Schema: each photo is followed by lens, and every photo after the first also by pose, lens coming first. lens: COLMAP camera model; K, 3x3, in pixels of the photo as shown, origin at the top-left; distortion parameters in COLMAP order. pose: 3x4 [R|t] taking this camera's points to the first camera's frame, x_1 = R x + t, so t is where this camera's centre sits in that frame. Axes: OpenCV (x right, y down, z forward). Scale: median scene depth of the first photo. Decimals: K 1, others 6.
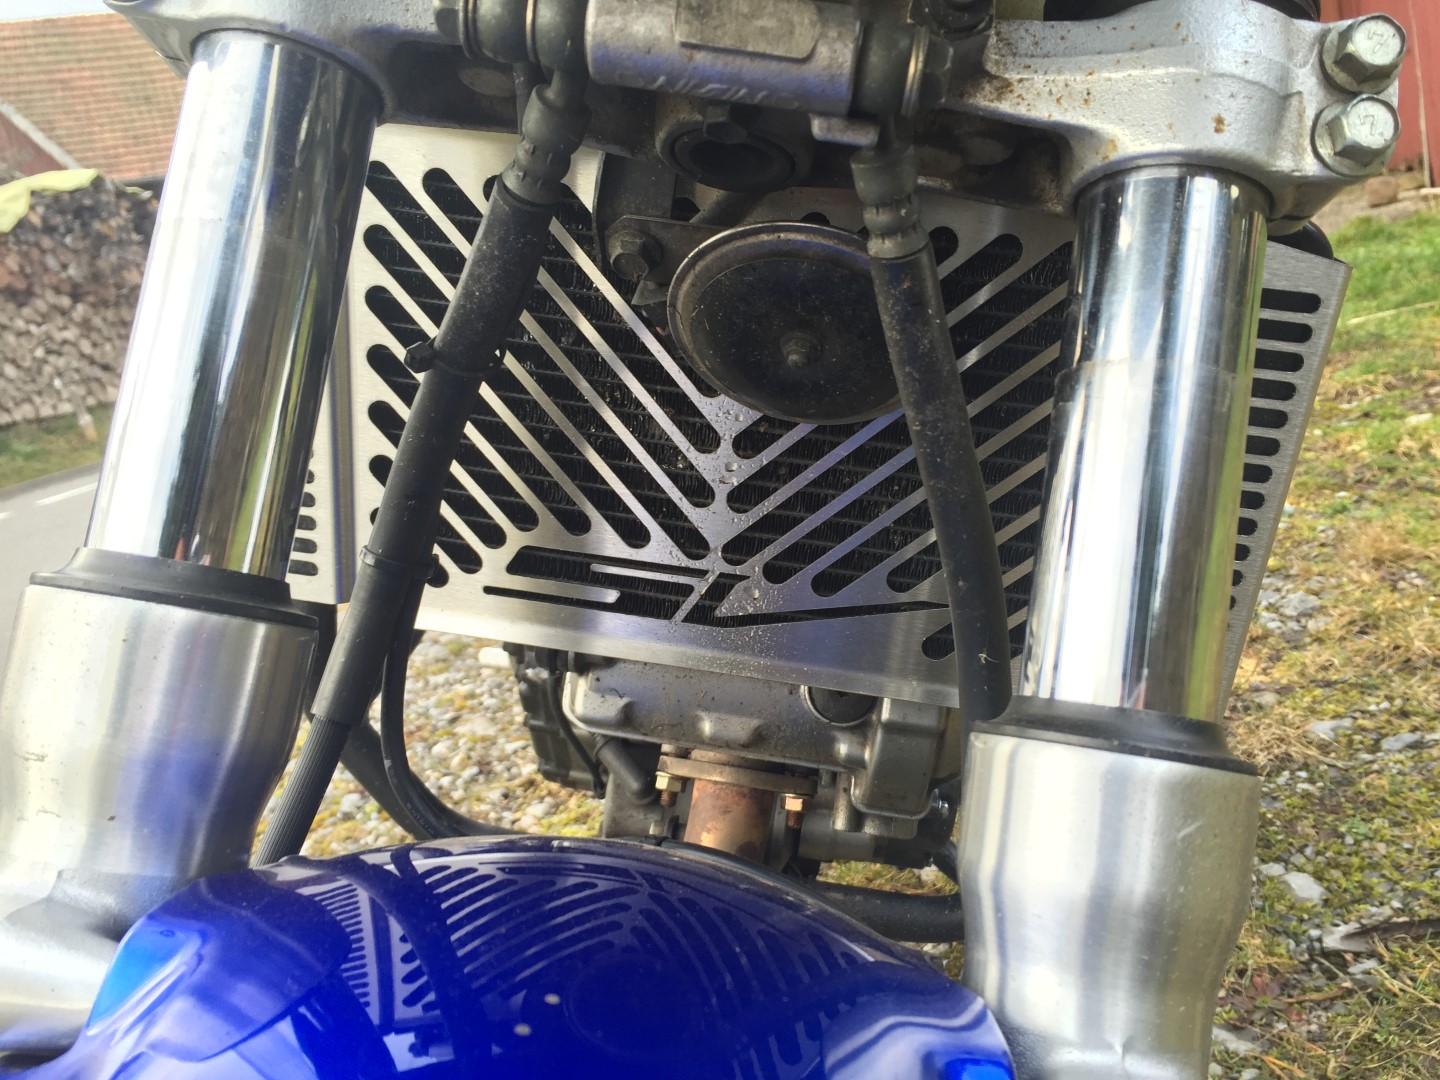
lens RADIAL K [[1217.0, 0, 720.0], [0, 1217.0, 540.0], [0, 0, 1]] dist [0.007128, -0.055112]
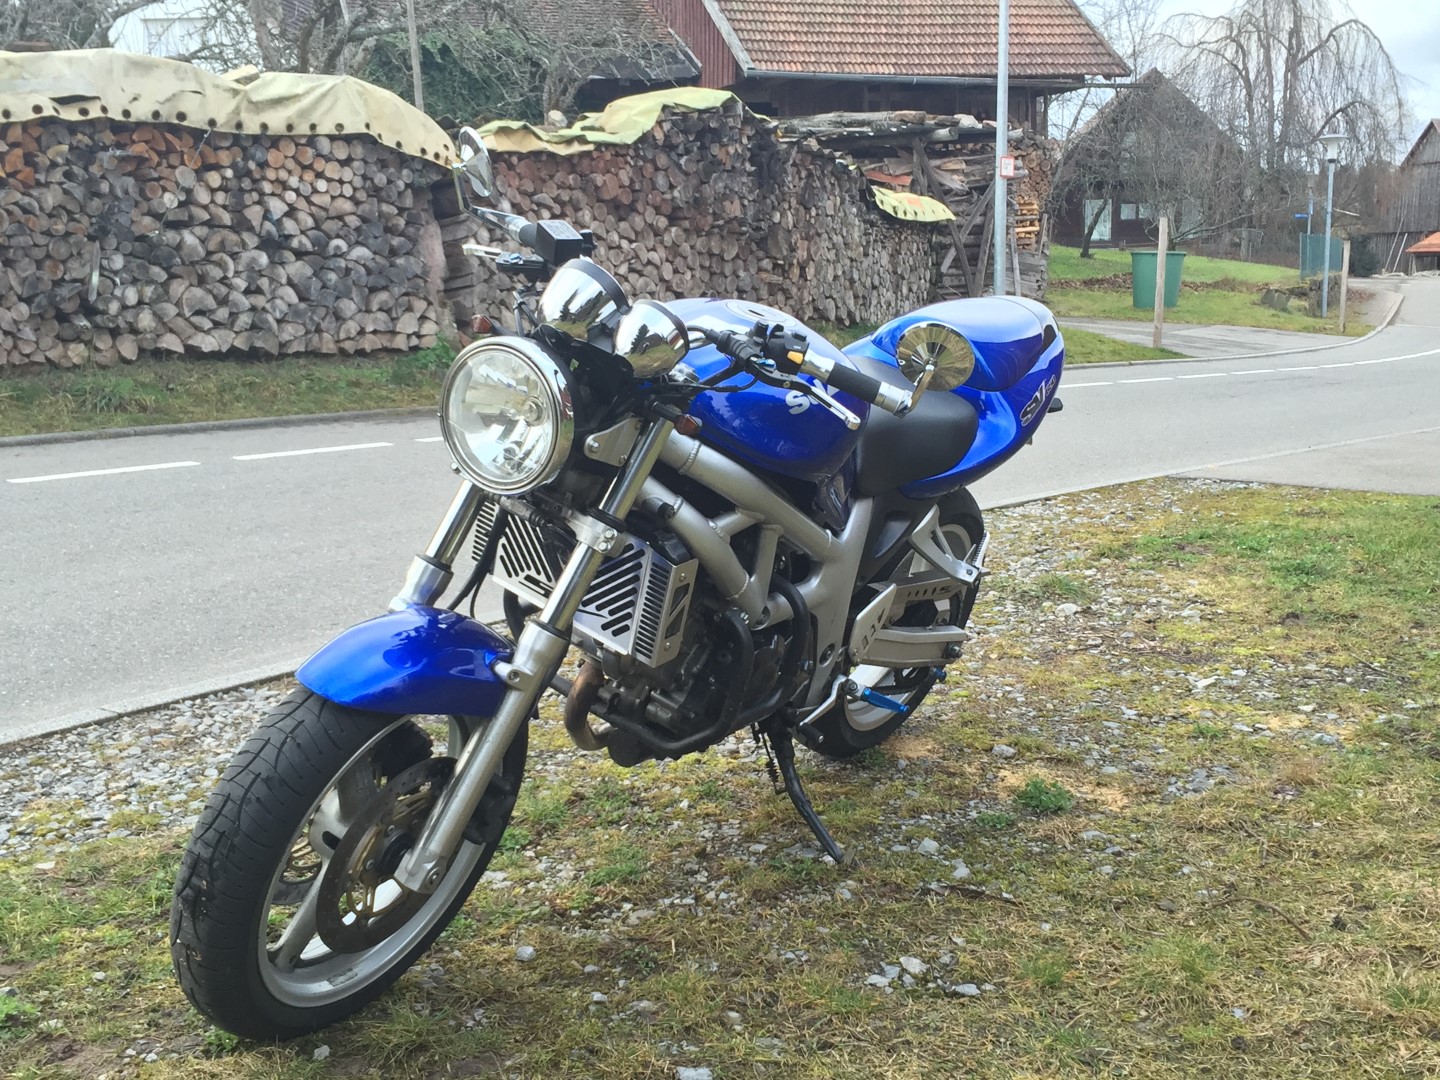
lens RADIAL K [[1660.3, 0, 720.0], [0, 1660.3, 540.0], [0, 0, 1]] dist [0.071584, 0.002556]
pose [[0.865130, 0.284641, -0.412953, 0.788716], [-0.291594, 0.955356, 0.047624, -0.164797], [0.408072, 0.079213, 0.909507, -1.134036]]
